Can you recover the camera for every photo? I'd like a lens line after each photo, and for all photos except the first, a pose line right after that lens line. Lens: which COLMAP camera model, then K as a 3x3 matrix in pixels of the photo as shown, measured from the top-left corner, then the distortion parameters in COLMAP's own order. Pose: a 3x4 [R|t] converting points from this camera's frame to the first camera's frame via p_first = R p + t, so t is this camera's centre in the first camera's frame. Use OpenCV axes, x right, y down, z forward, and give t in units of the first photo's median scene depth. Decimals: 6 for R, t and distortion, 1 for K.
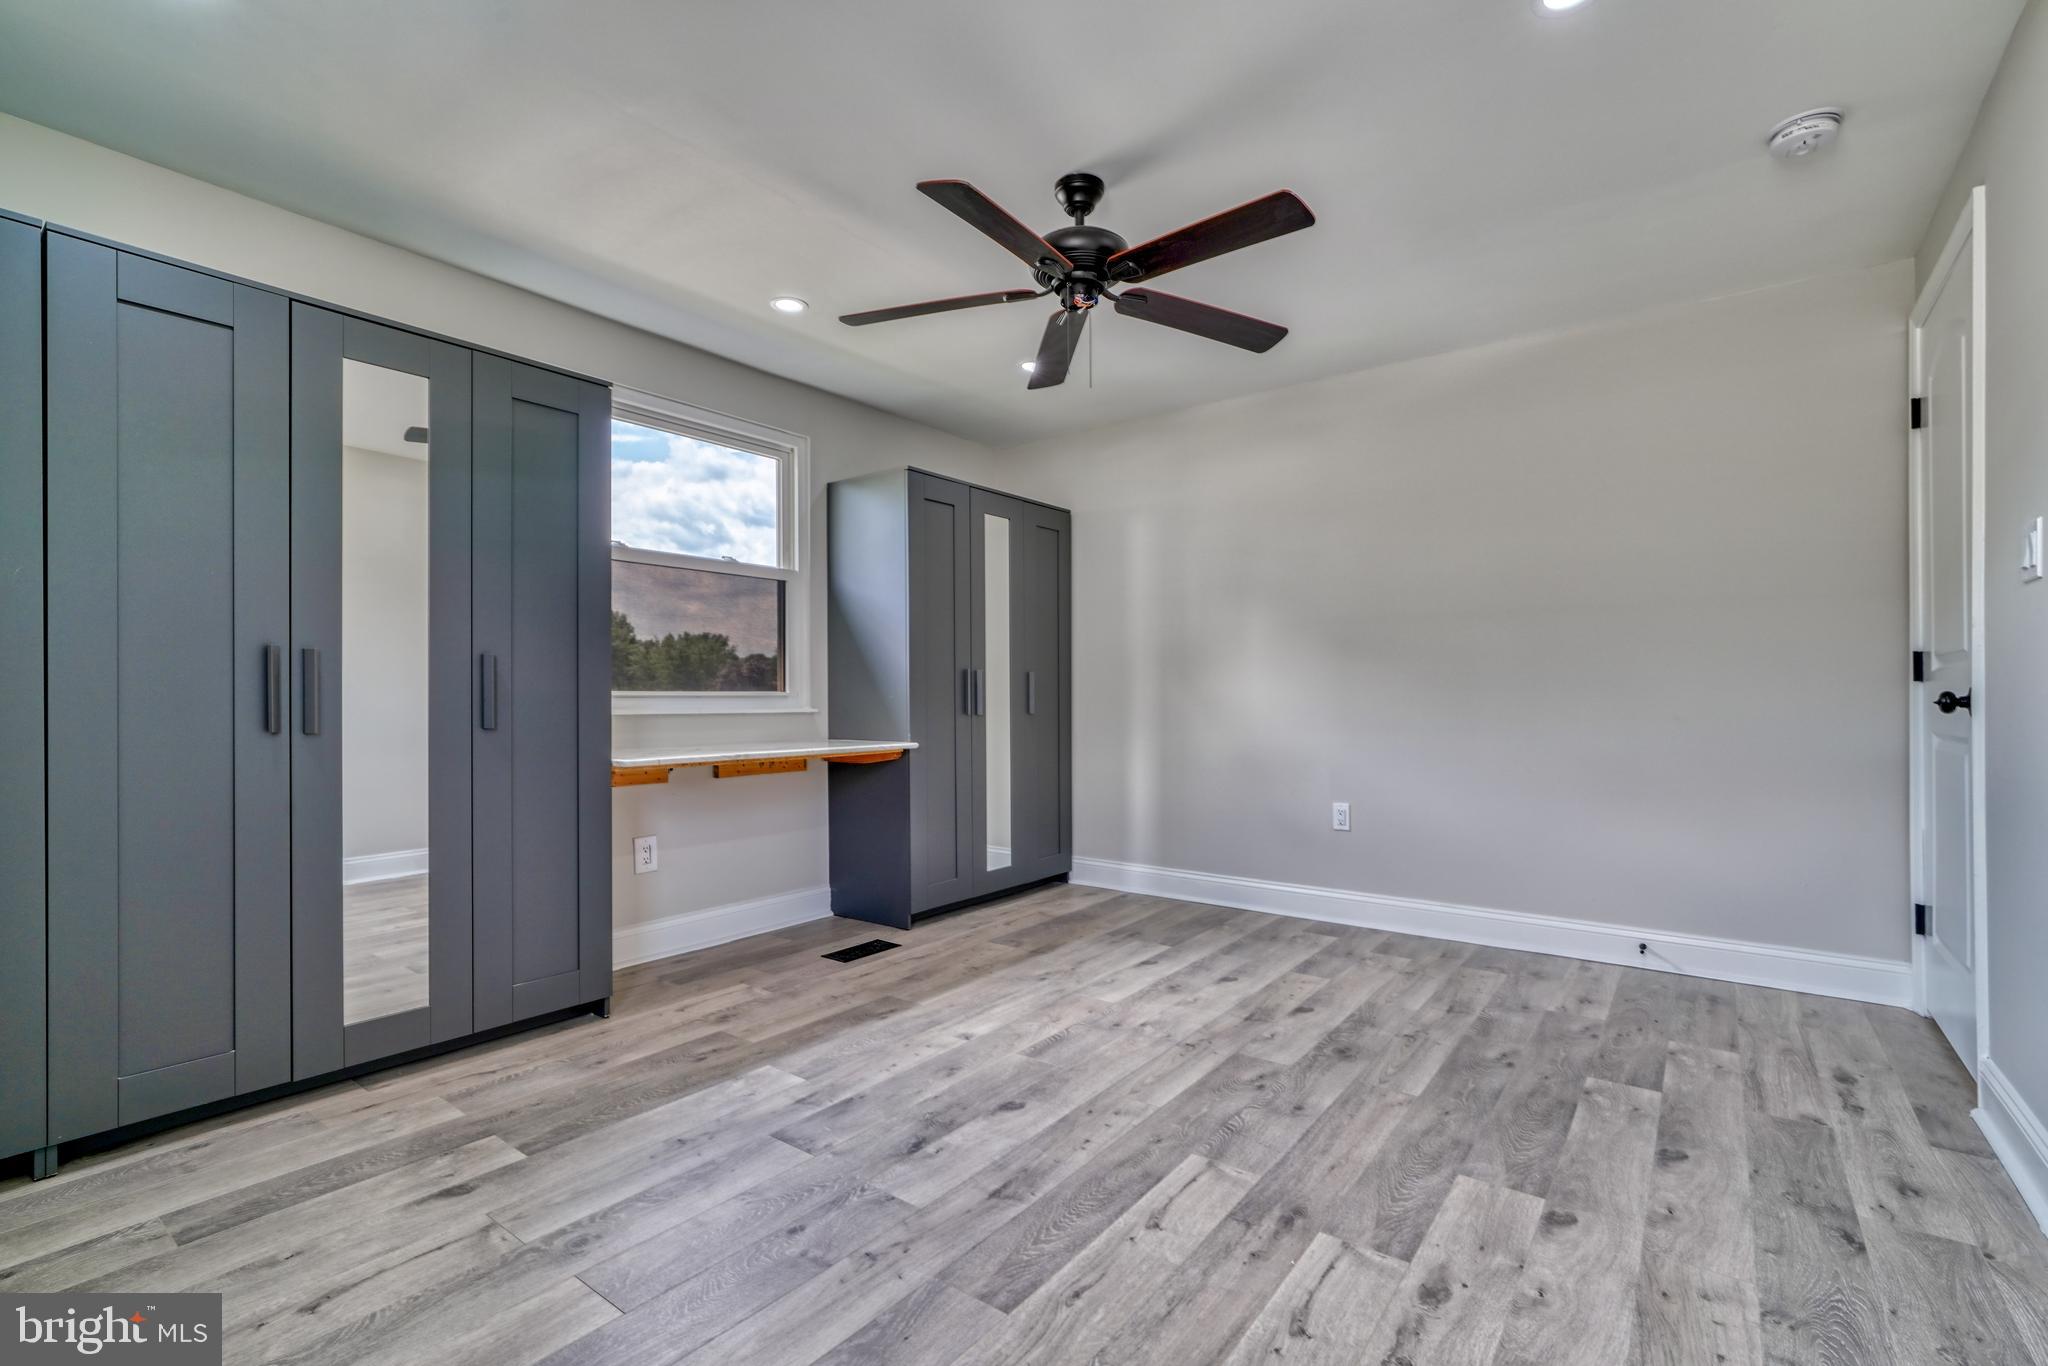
lens RADIAL K [[908.3, 0, 1003.7], [0, 908.3, 707.4], [0, 0, 1]] dist [-0.008882, 0.003910]
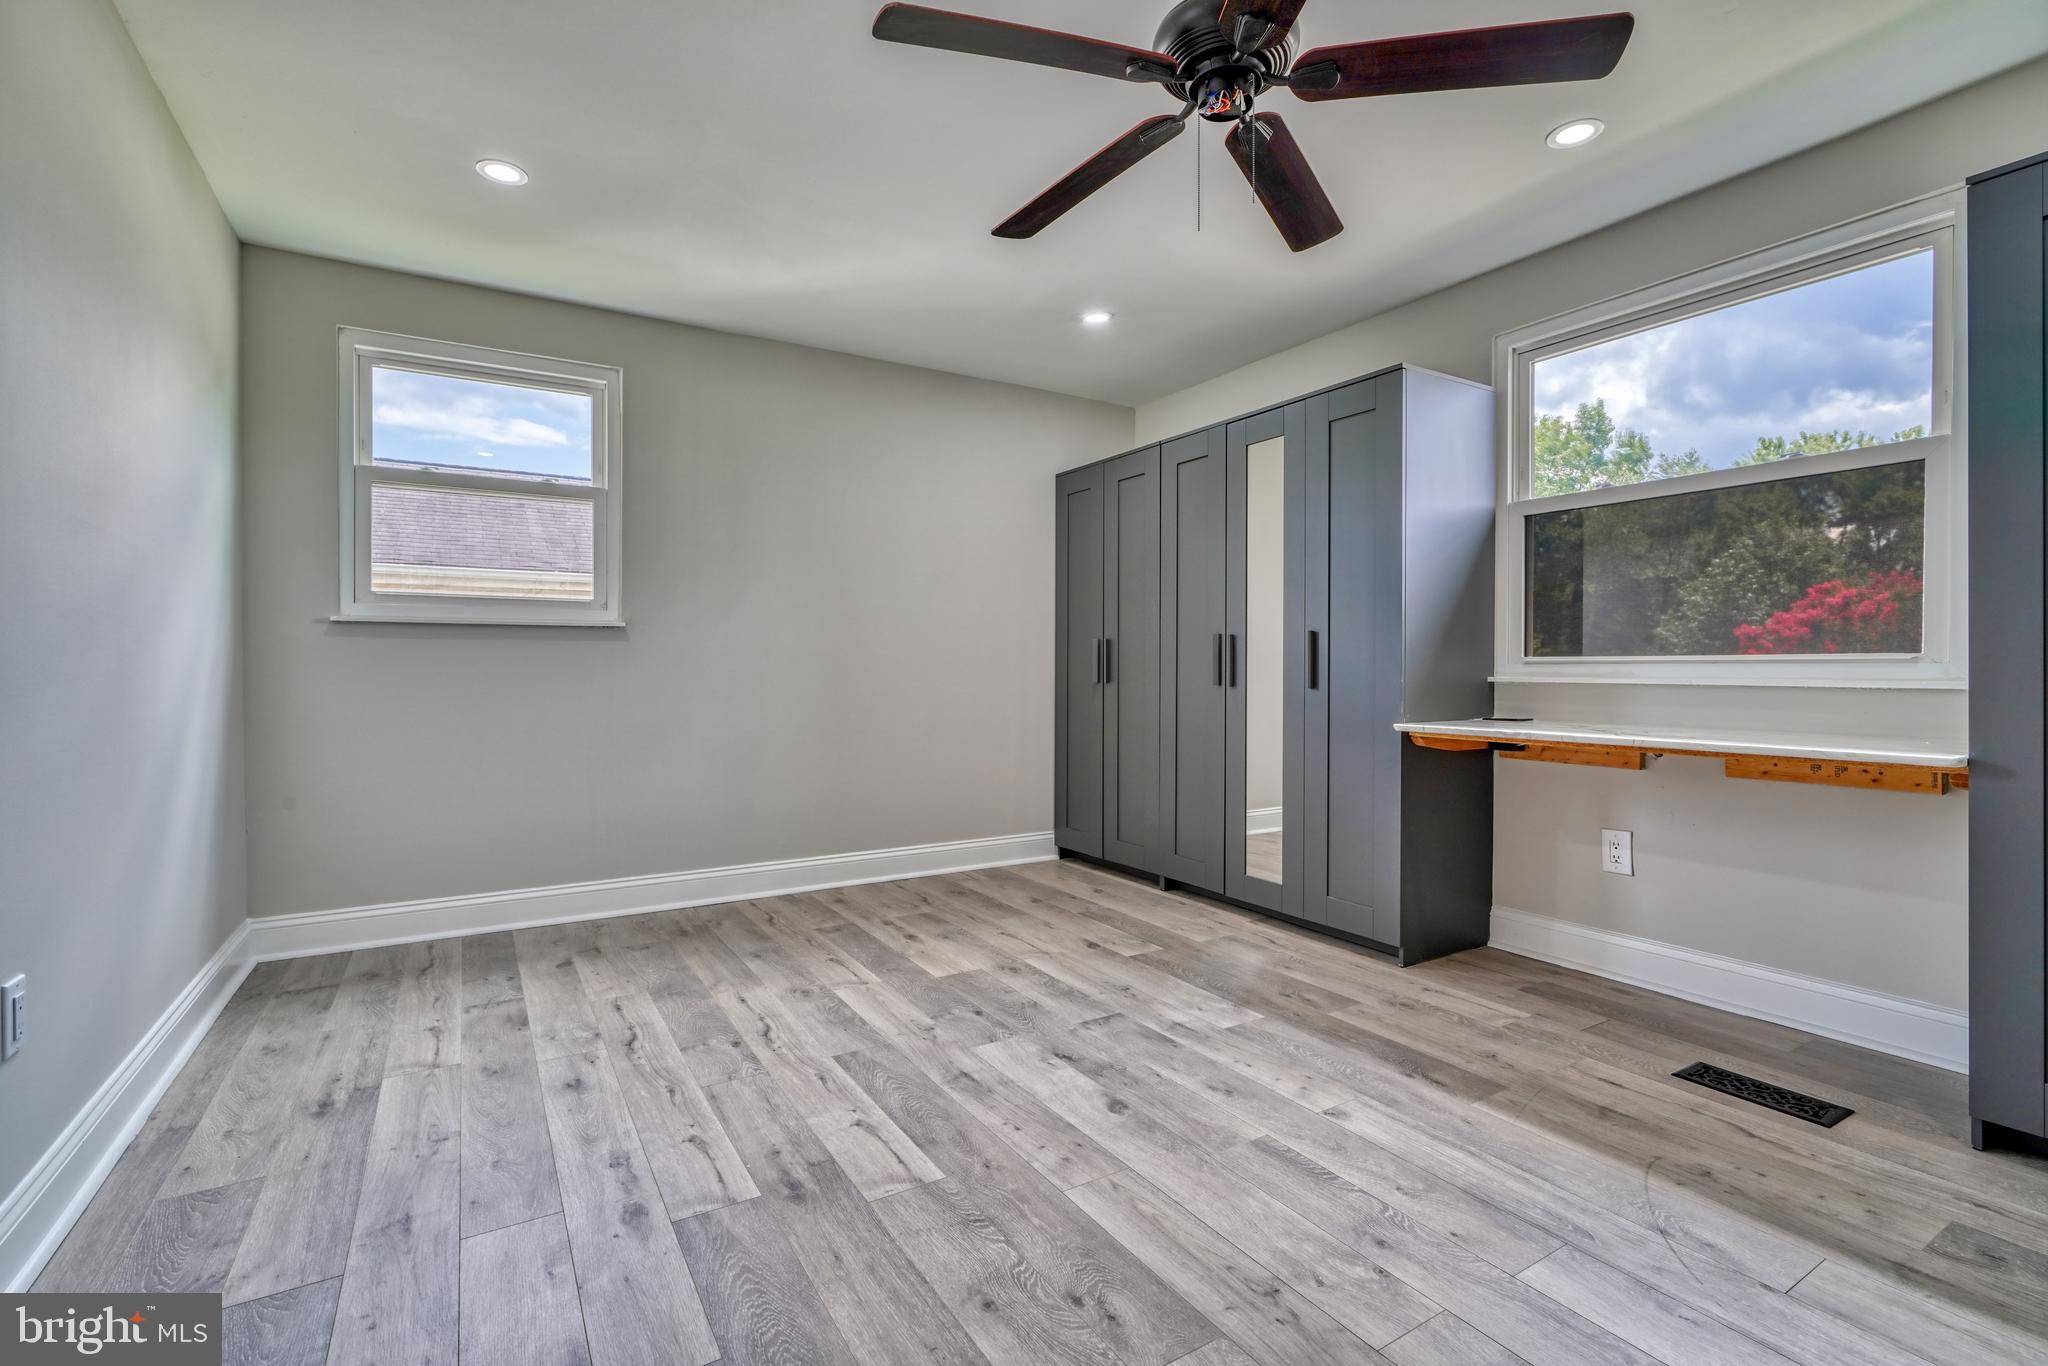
lens RADIAL K [[908.3, 0, 1034.2], [0, 908.3, 675.4], [0, 0, 1]] dist [-0.008882, 0.003910]
pose [[-0.335538, 0.008963, -0.941984, 0.845888], [-0.008802, 0.999881, 0.012649, -0.008100], [0.941986, 0.012535, -0.335419, 1.150082]]
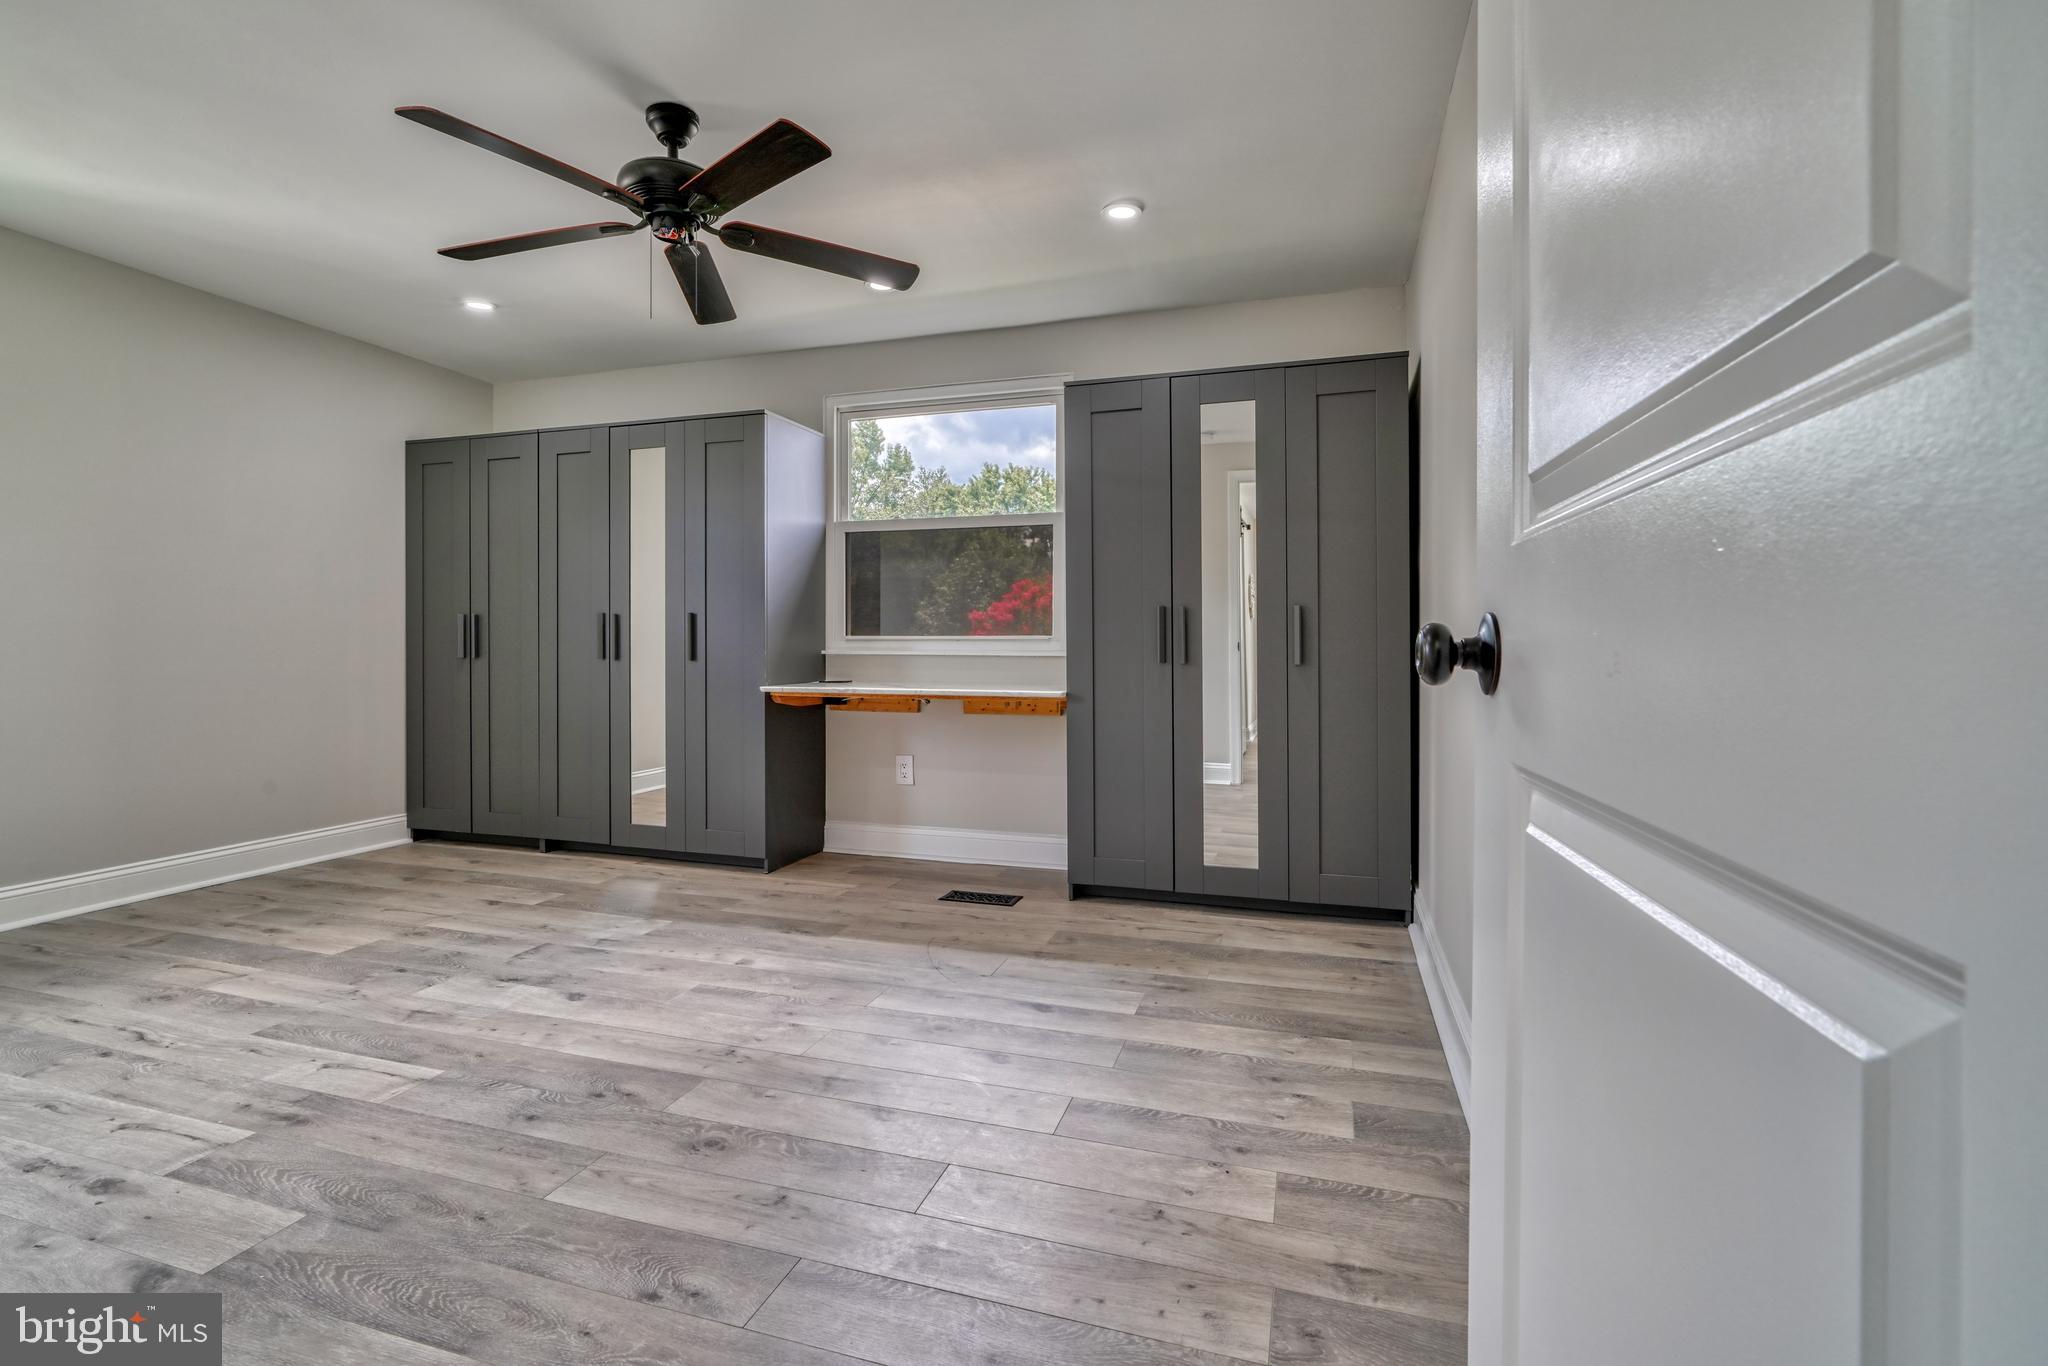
lens RADIAL K [[908.3, 0, 1006.2], [0, 908.3, 672.8], [0, 0, 1]] dist [-0.008882, 0.003910]
pose [[0.350565, 0.031371, -0.936013, 1.181051], [-0.011635, 0.999508, 0.029142, -0.008147], [0.936466, 0.000674, 0.350757, 1.040765]]
